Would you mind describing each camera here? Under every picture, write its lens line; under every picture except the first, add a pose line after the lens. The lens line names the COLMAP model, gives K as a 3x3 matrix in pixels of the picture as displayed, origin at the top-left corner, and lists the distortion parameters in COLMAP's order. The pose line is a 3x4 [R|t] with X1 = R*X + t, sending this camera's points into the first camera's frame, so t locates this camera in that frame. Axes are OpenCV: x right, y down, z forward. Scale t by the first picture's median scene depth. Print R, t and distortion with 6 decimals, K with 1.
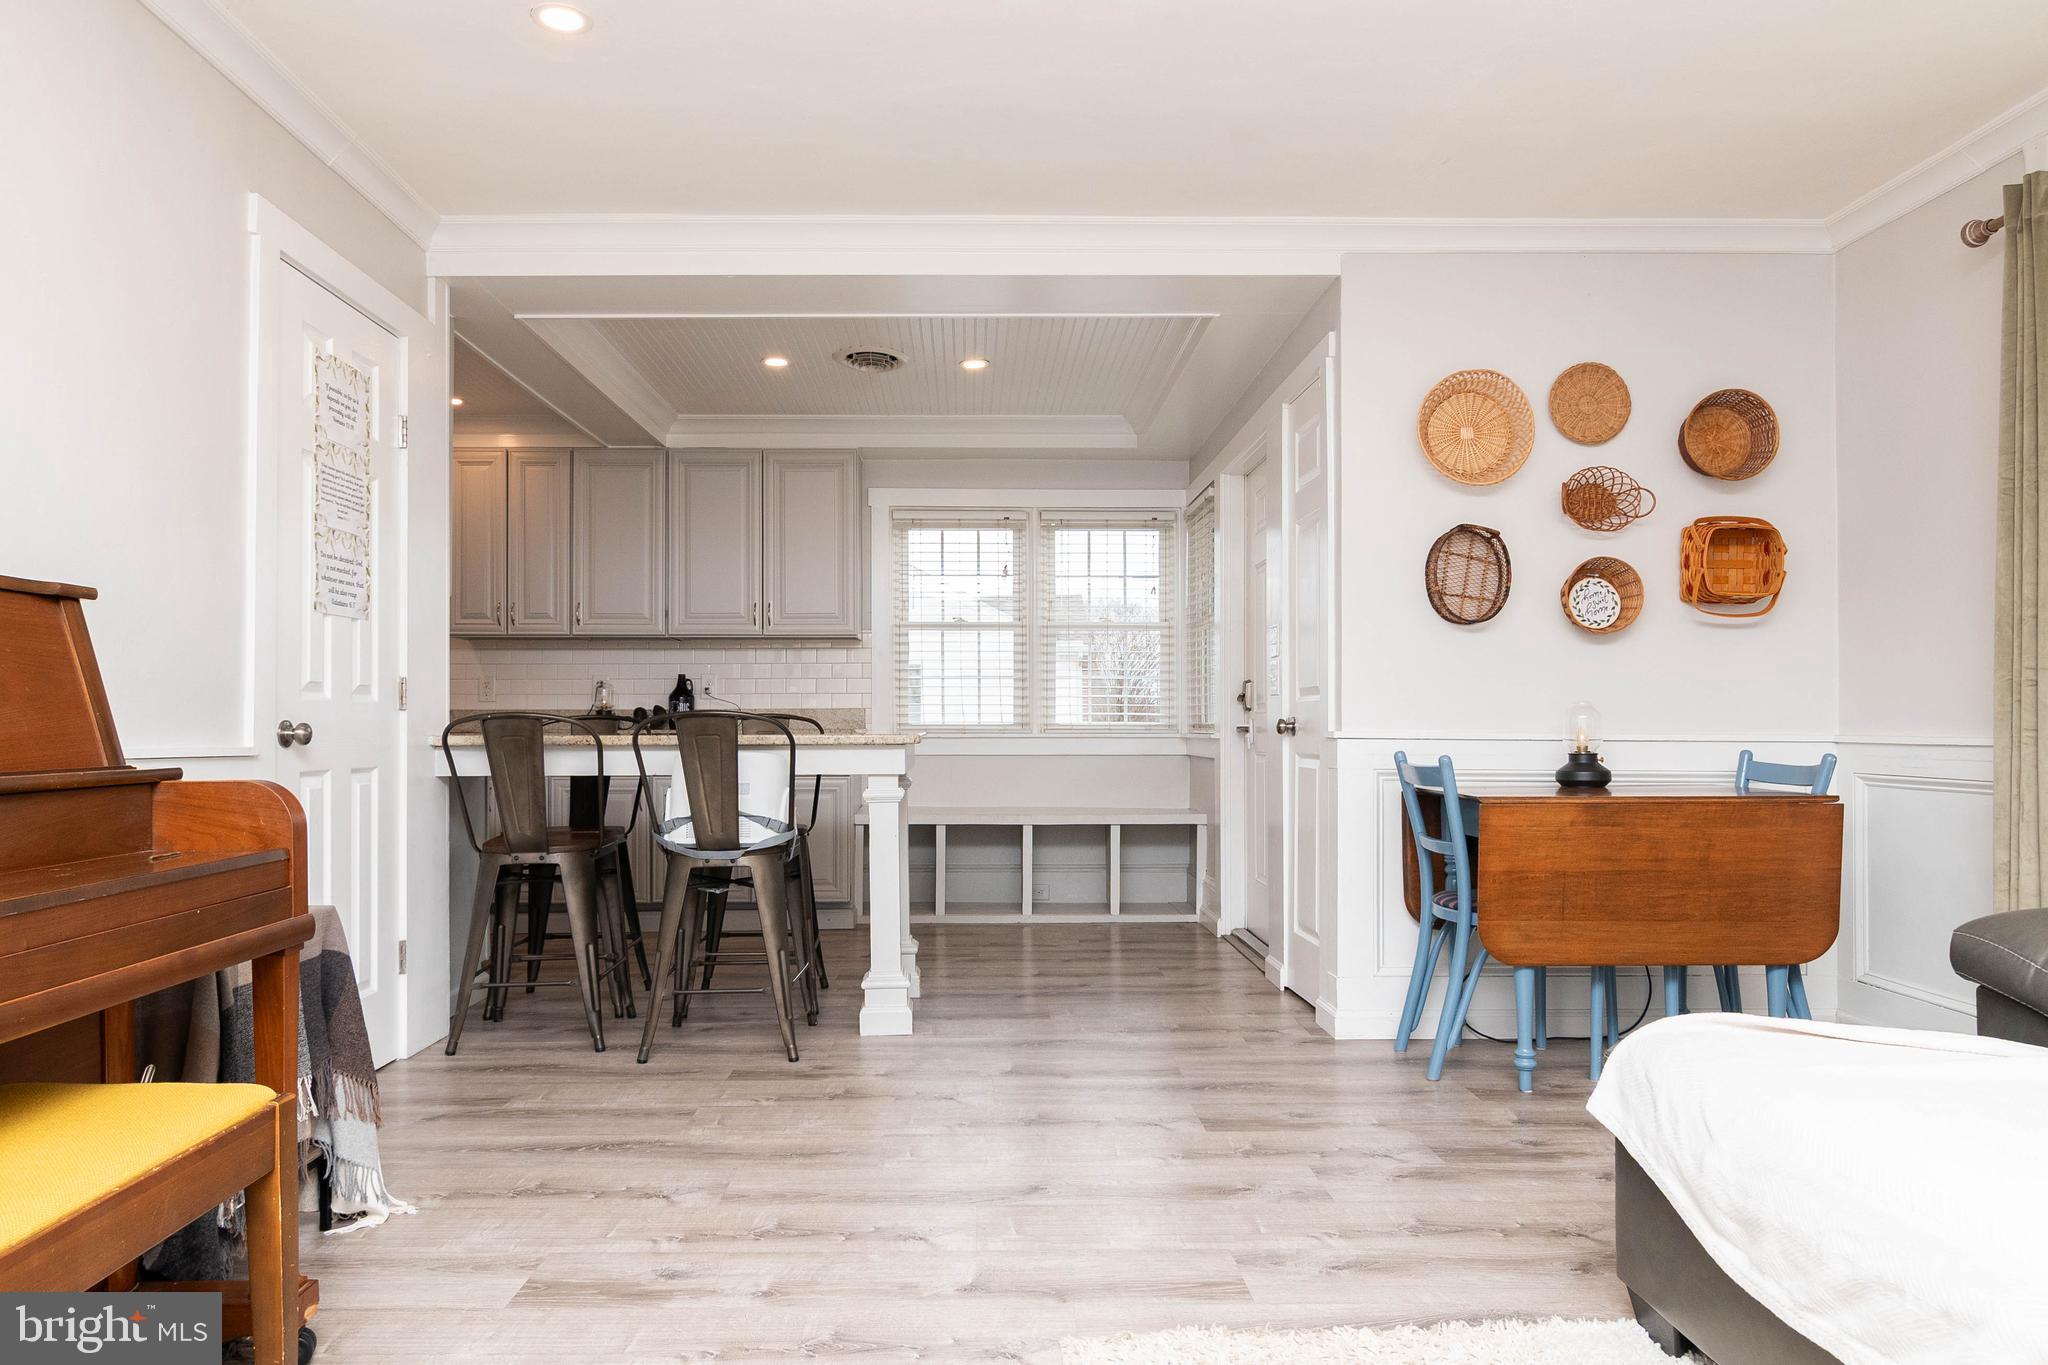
lens RADIAL K [[1280.6, 0, 999.5], [0, 1280.6, 715.2], [0, 0, 1]] dist [-0.007598, -0.003500]
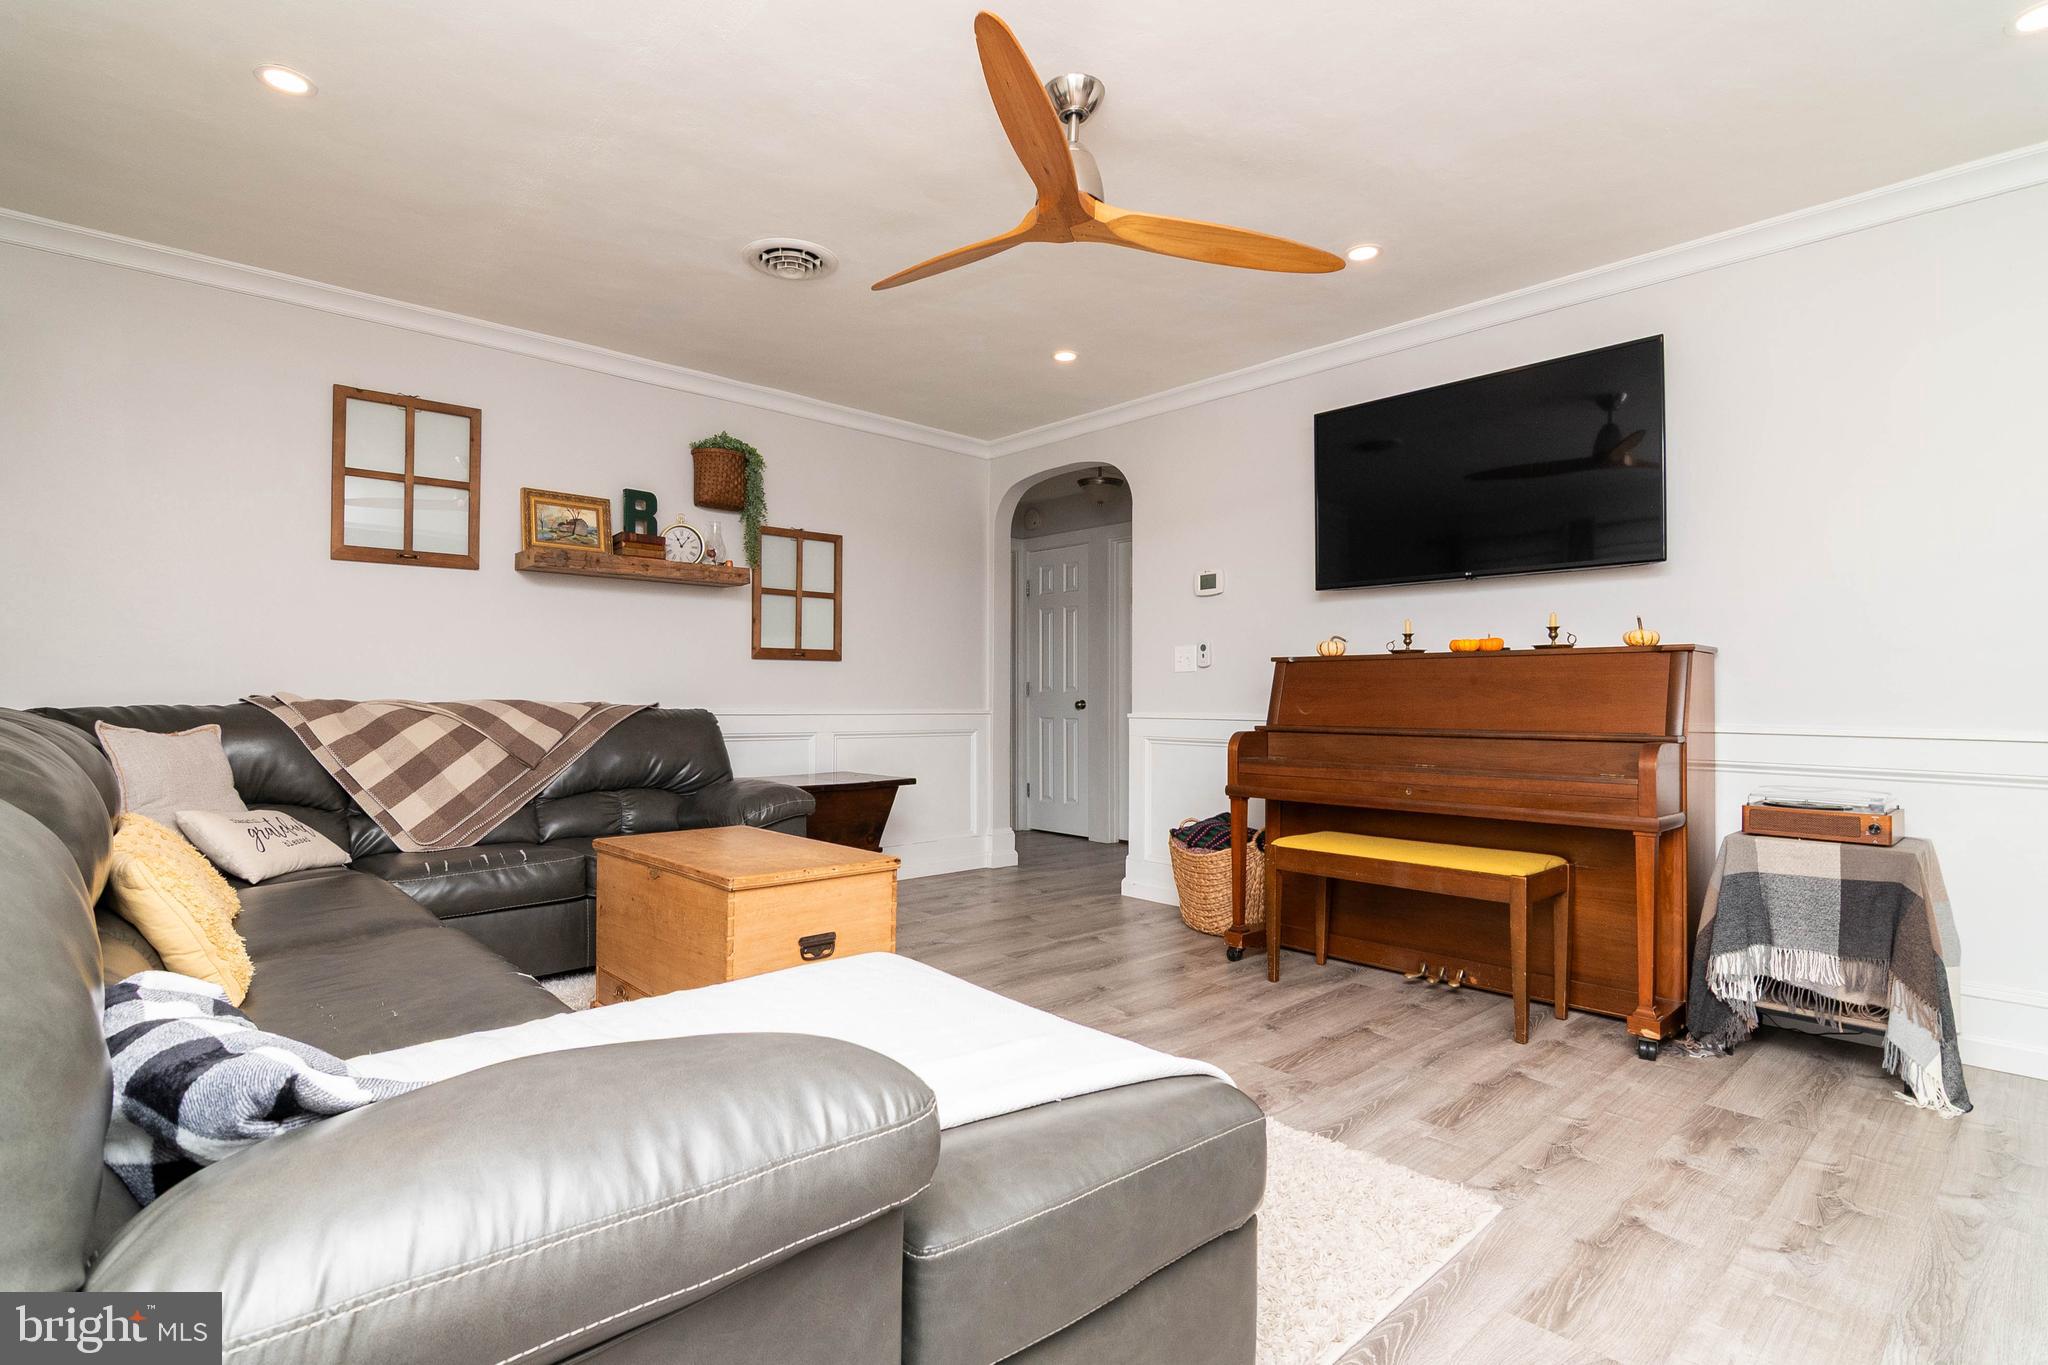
lens RADIAL K [[998.1, 0, 1024.0], [0, 998.1, 682.5], [0, 0, 1]] dist [-0.009872, -0.000496]
pose [[-0.747214, -0.015339, -0.664407, 0.546834], [0.001075, 0.999704, -0.024289, -0.003815], [0.664583, -0.018863, -0.746977, 0.735780]]
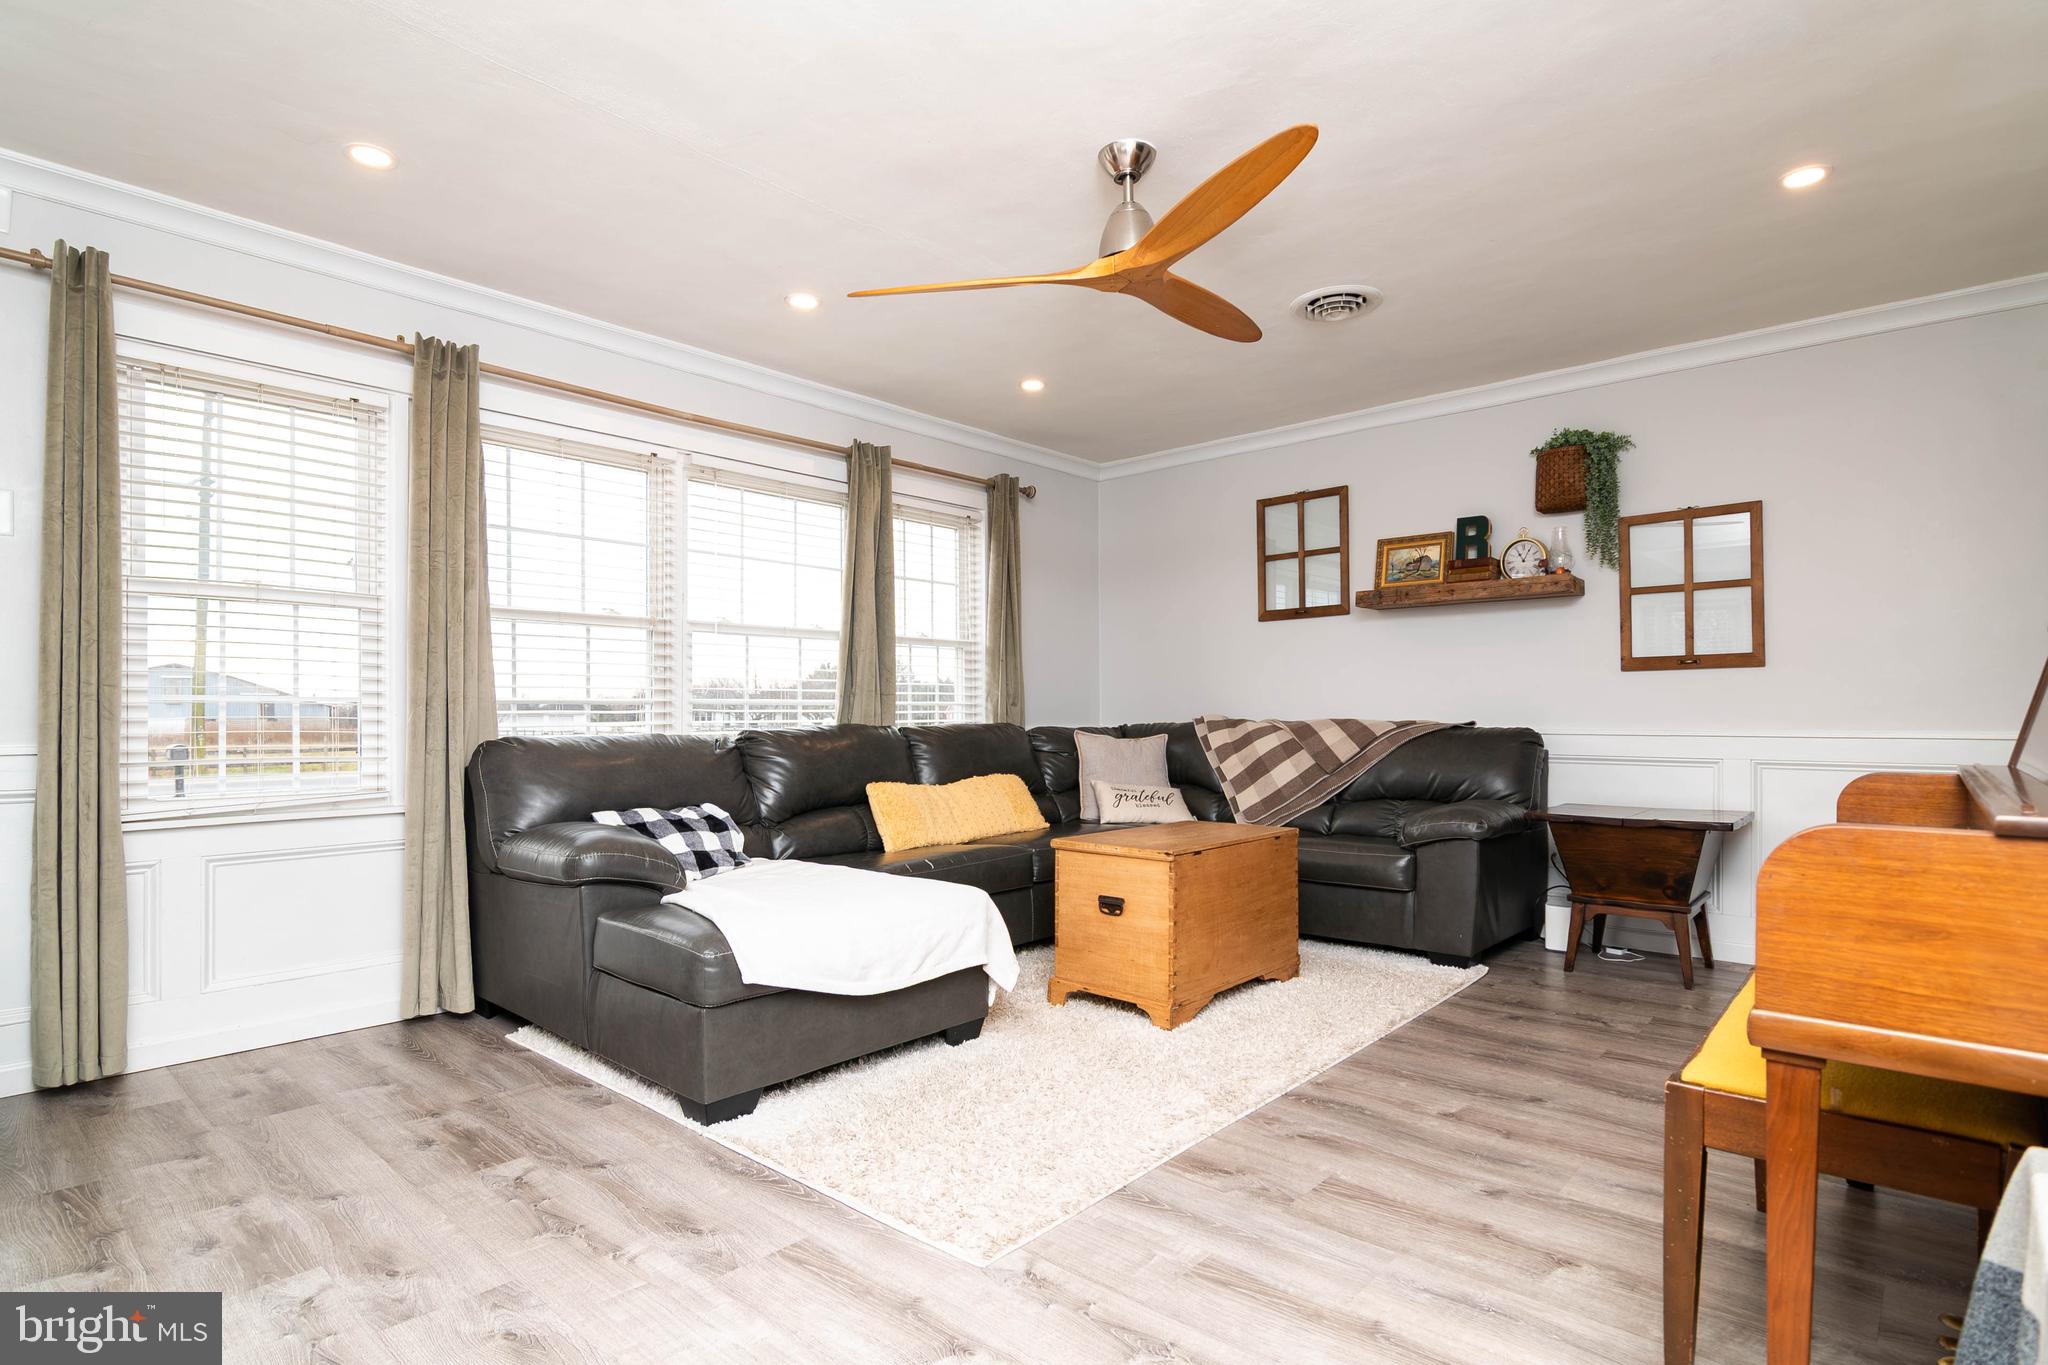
lens RADIAL K [[1043.0, 0, 1021.0], [0, 1043.0, 718.2], [0, 0, 1]] dist [-0.010025, -0.000230]
pose [[-0.730411, 0.000156, 0.683008, -0.323419], [-0.004445, 0.999978, -0.004982, -0.003756], [-0.682994, -0.006675, -0.730394, 0.860826]]
